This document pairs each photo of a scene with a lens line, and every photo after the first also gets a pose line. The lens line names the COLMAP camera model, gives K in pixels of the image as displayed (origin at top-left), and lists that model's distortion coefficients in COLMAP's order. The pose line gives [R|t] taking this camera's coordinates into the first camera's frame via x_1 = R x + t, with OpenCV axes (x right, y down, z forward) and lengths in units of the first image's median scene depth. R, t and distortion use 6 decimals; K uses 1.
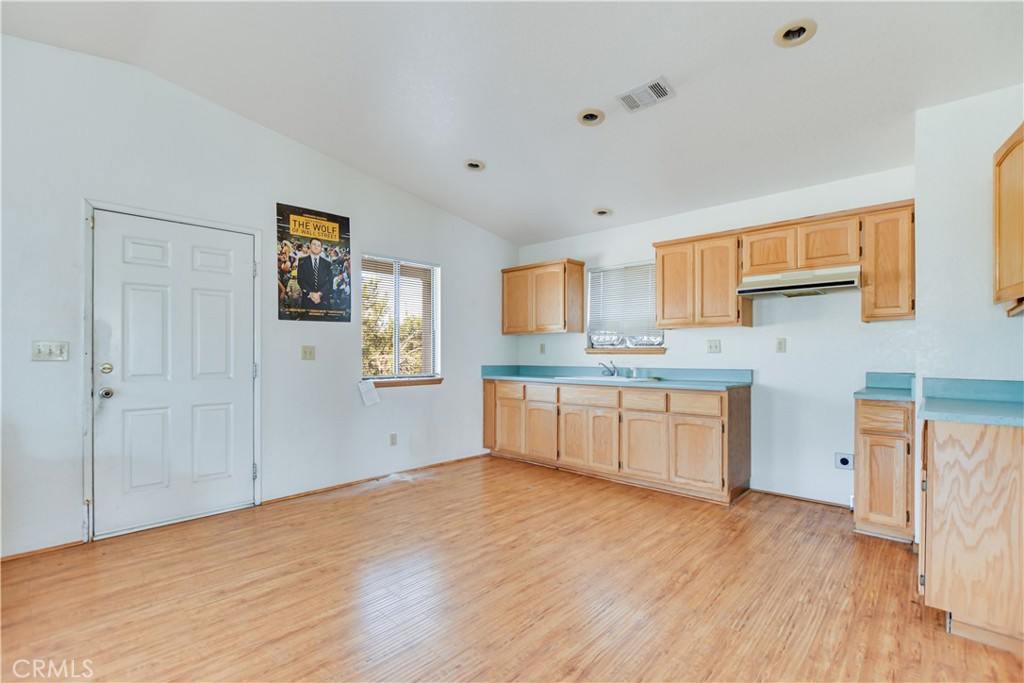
lens RADIAL K [[455.3, 0, 515.7], [0, 455.3, 351.0], [0, 0, 1]] dist [-0.036382, 0.007796]
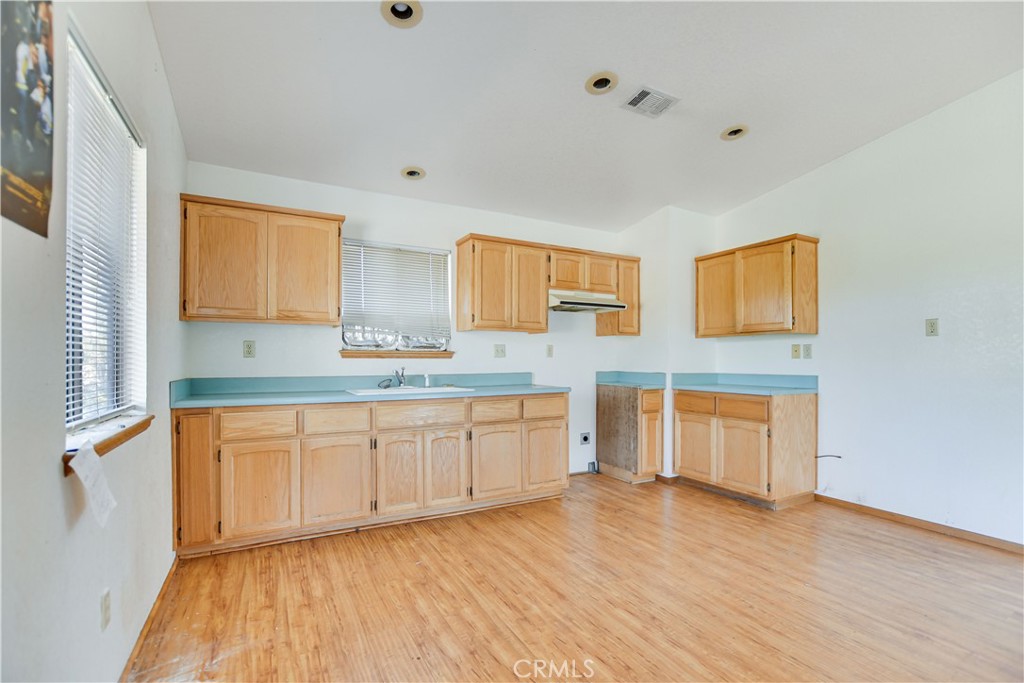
lens RADIAL K [[450.7, 0, 508.6], [0, 450.7, 358.7], [0, 0, 1]] dist [-0.018668, 0.000475]
pose [[0.331425, -0.001270, 0.943481, -0.557631], [-0.008676, 0.999953, 0.004394, 0.003509], [-0.943442, -0.009642, 0.331398, 0.703981]]
